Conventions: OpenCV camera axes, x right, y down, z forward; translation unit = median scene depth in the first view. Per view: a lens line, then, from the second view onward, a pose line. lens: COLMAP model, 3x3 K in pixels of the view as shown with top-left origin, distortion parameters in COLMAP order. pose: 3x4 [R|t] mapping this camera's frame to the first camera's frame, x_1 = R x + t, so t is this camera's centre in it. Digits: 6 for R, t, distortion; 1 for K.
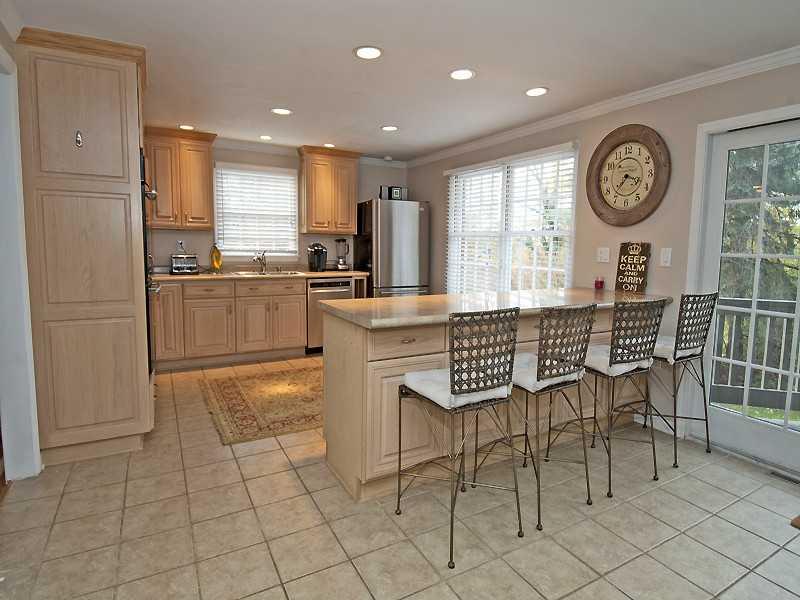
lens RADIAL K [[444.9, 0, 397.7], [0, 444.9, 280.9], [0, 0, 1]] dist [0.005580, -0.000672]
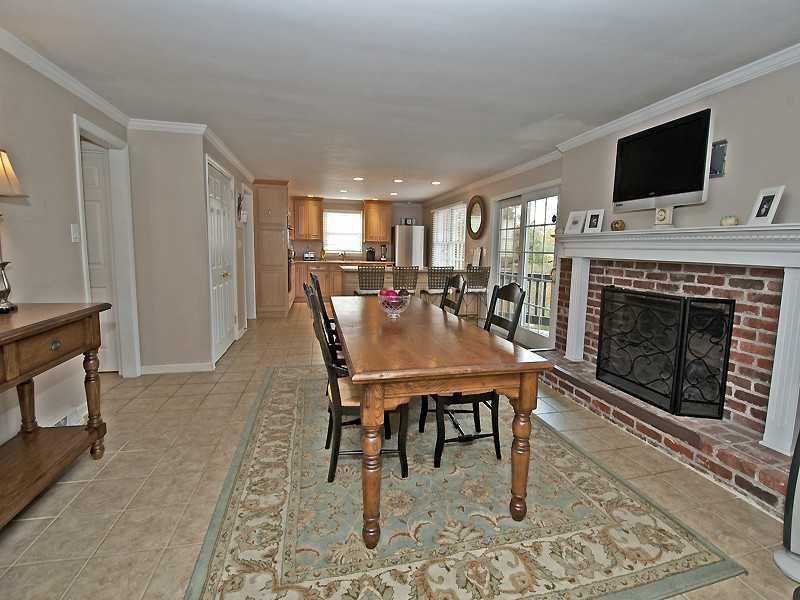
lens RADIAL K [[353.6, 0, 398.8], [0, 353.6, 291.8], [0, 0, 1]] dist [-0.019678, -0.001231]
pose [[0.962742, 0.039410, -0.267536, 0.447403], [-0.030728, 0.998859, 0.036561, 0.065118], [0.268671, -0.026978, 0.962854, -0.609920]]
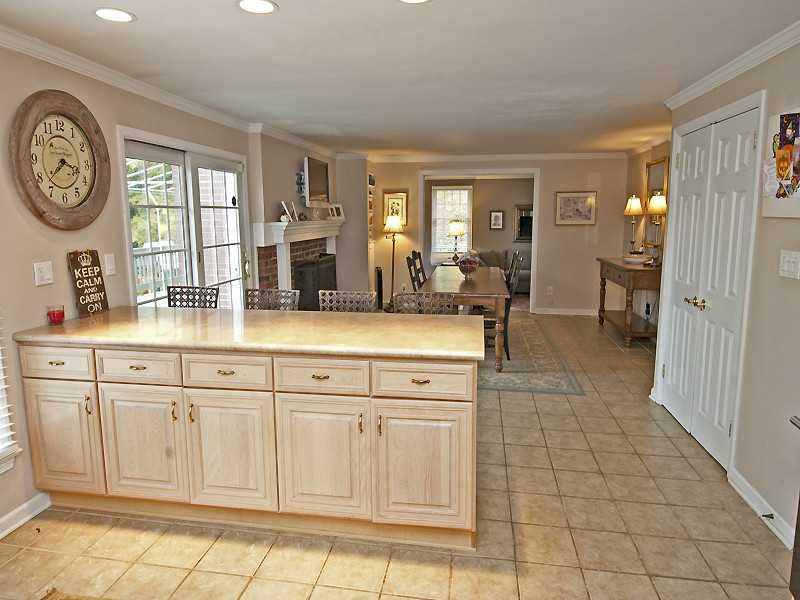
lens RADIAL K [[498.8, 0, 400.0], [0, 498.8, 278.6], [0, 0, 1]] dist [0.007192, 0.002112]
pose [[-0.791962, -0.091234, 0.603716, -0.305564], [0.043691, 0.977771, 0.205075, -0.135116], [-0.609005, 0.188789, -0.770371, 0.938329]]
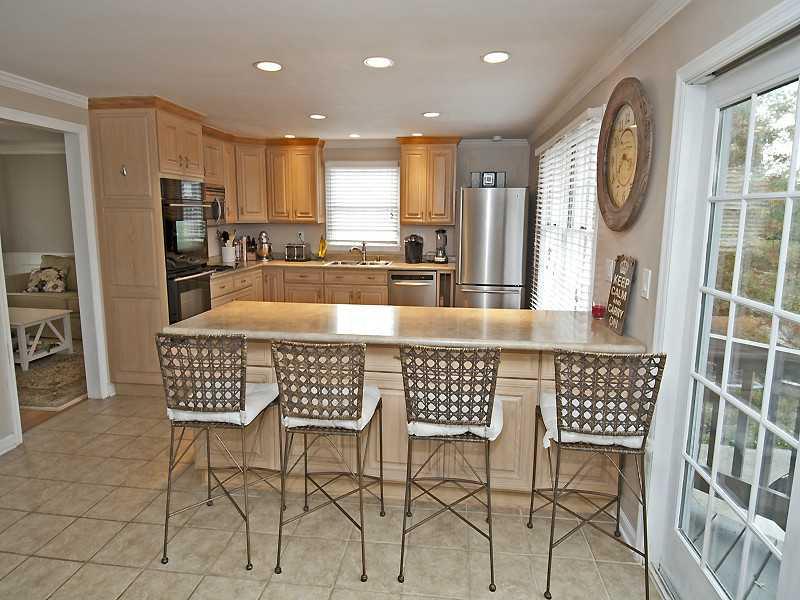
lens RADIAL K [[459.0, 0, 397.2], [0, 459.0, 280.5], [0, 0, 1]] dist [-0.001677, -0.000474]
pose [[0.814970, 0.071983, -0.575016, 0.454956], [-0.042236, 0.996994, 0.064947, -0.055276], [0.577962, -0.028644, 0.815560, 0.166748]]
